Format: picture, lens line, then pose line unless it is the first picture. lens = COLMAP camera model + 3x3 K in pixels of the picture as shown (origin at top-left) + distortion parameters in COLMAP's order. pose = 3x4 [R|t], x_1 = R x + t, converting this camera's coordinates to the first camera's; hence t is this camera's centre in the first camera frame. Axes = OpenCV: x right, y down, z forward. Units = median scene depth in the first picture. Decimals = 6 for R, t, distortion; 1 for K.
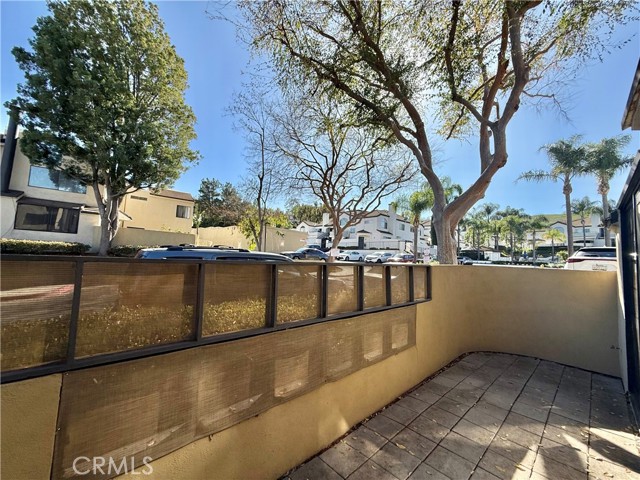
lens RADIAL K [[255.4, 0, 320.0], [0, 255.4, 240.0], [0, 0, 1]] dist [0.002572, 0.000246]
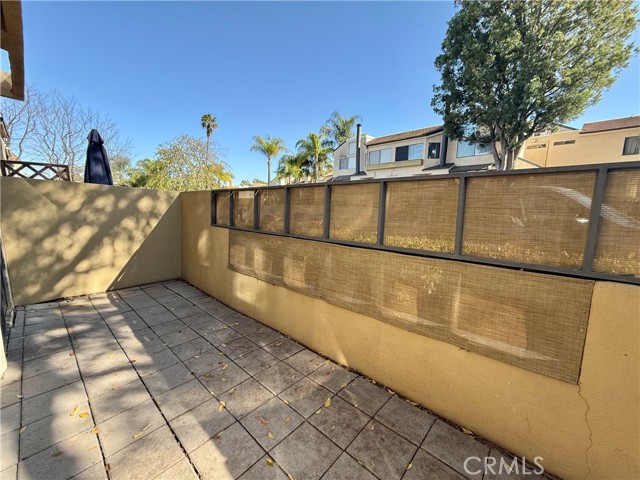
lens RADIAL K [[255.4, 0, 320.0], [0, 255.4, 240.0], [0, 0, 1]] dist [0.002572, 0.000246]
pose [[0.088197, 0.097547, -0.991315, 0.889508], [0.060560, 0.992827, 0.103084, 0.183664], [0.994260, -0.069126, 0.081657, 0.798806]]
